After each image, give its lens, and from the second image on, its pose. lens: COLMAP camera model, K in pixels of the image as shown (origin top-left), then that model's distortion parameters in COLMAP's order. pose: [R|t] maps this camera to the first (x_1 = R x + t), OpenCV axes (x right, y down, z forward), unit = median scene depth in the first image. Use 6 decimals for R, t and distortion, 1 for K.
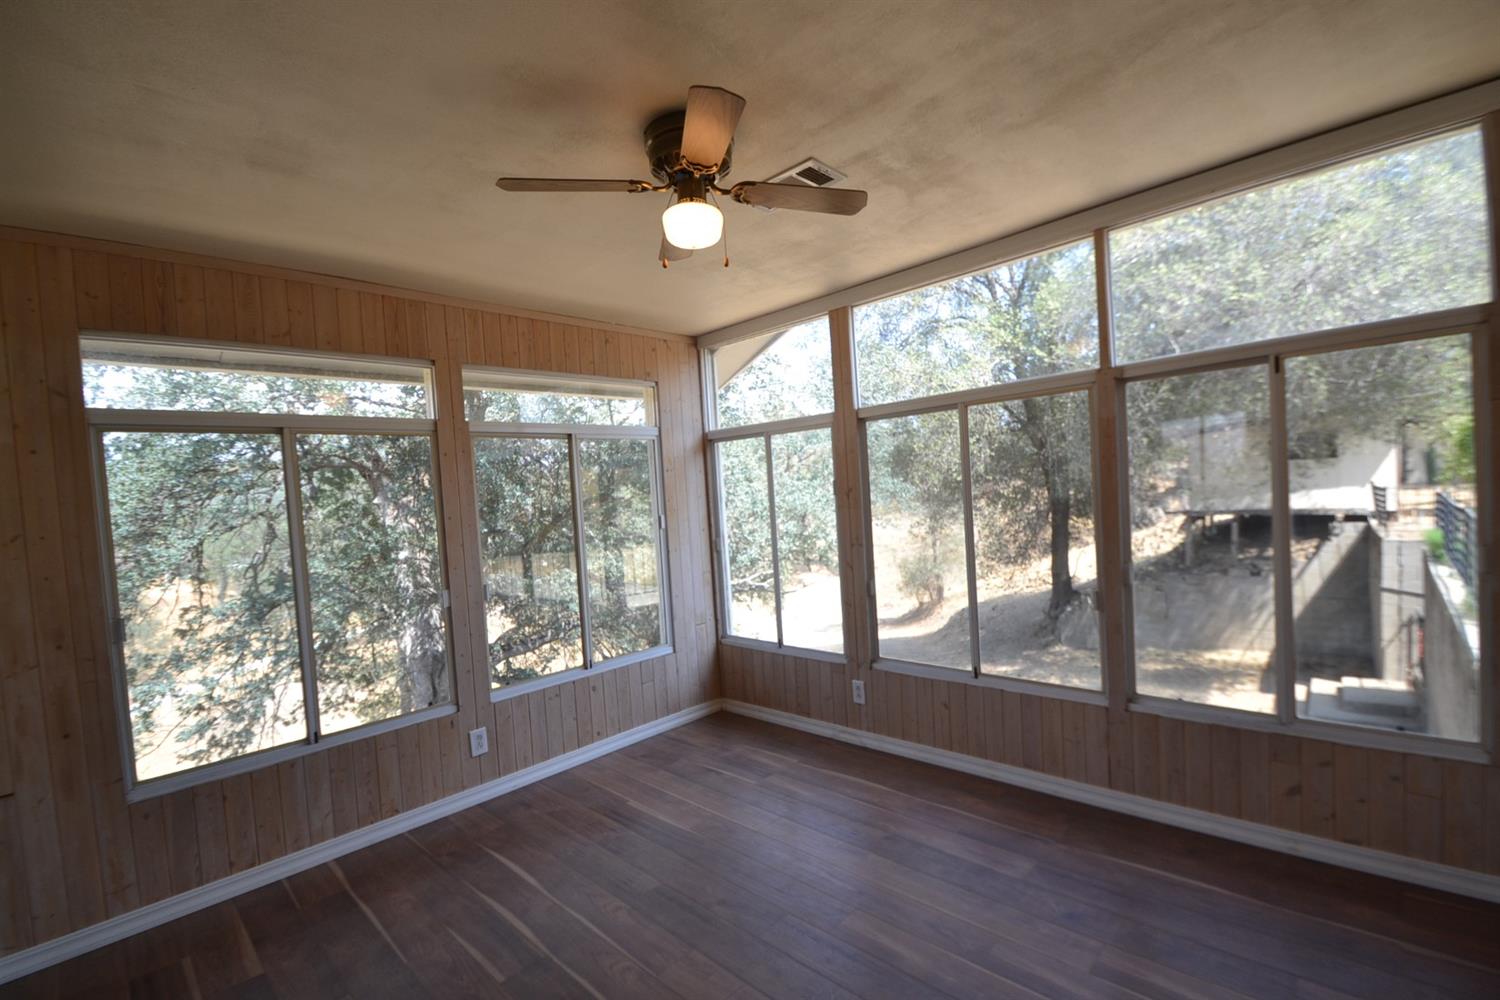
lens RADIAL K [[666.1, 0, 750.6], [0, 666.1, 515.3], [0, 0, 1]] dist [0.012144, -0.014774]
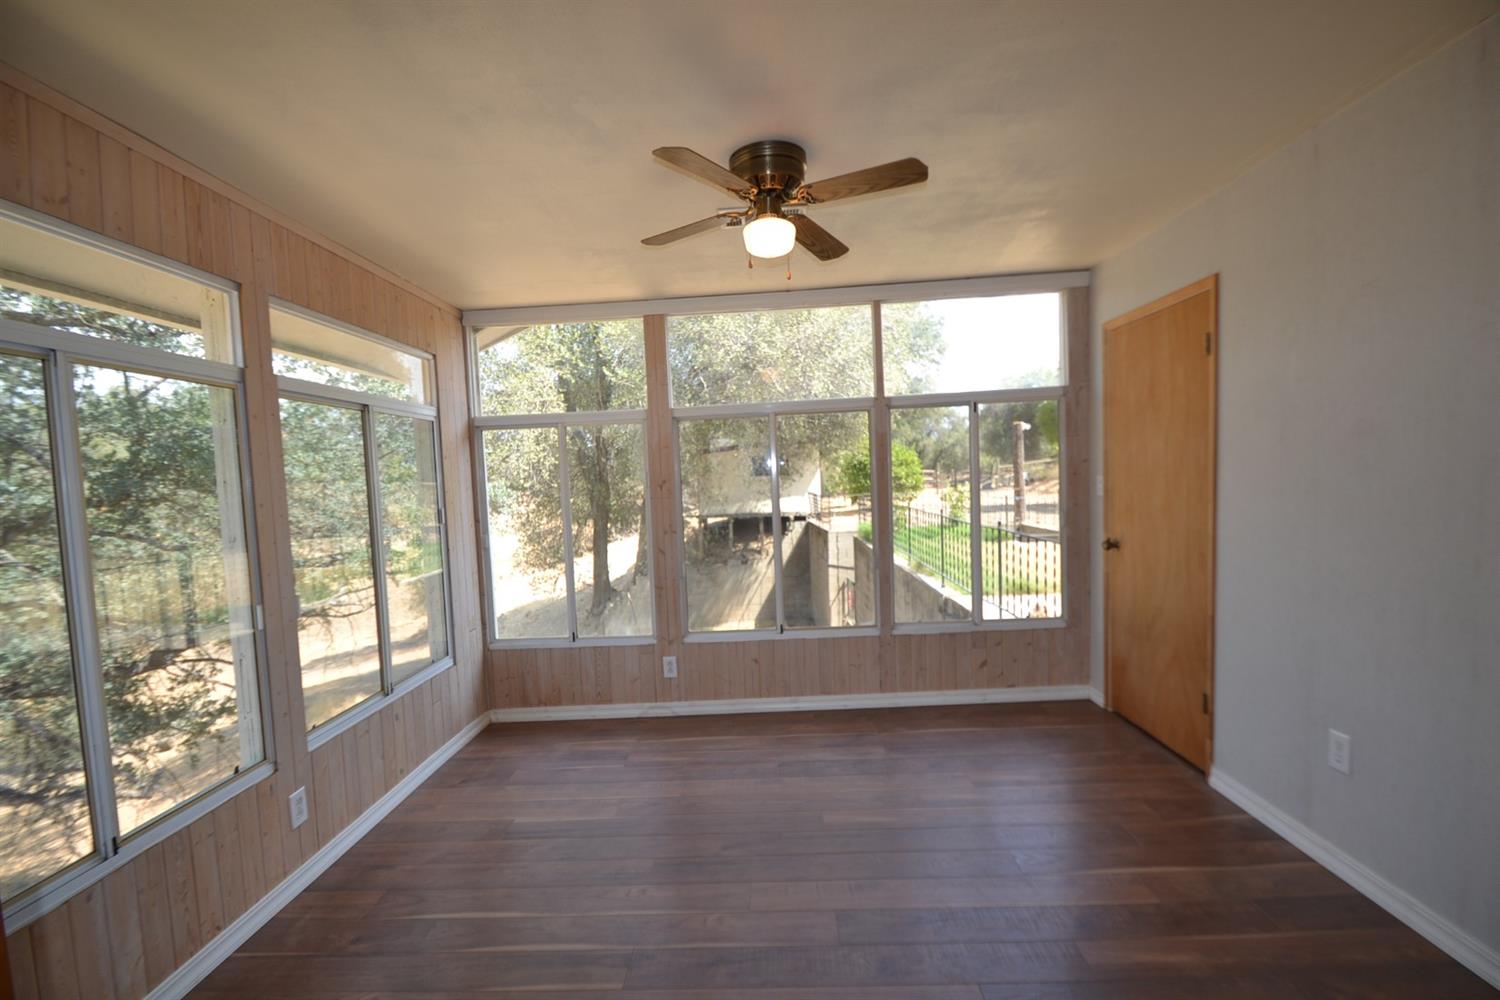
lens RADIAL K [[666.1, 0, 748.2], [0, 666.1, 514.9], [0, 0, 1]] dist [-0.001576, -0.006678]
pose [[0.742485, -0.010267, 0.669784, -0.459686], [0.022151, 0.999712, -0.009231, 0.027750], [-0.669497, 0.021690, 0.742498, 0.095763]]
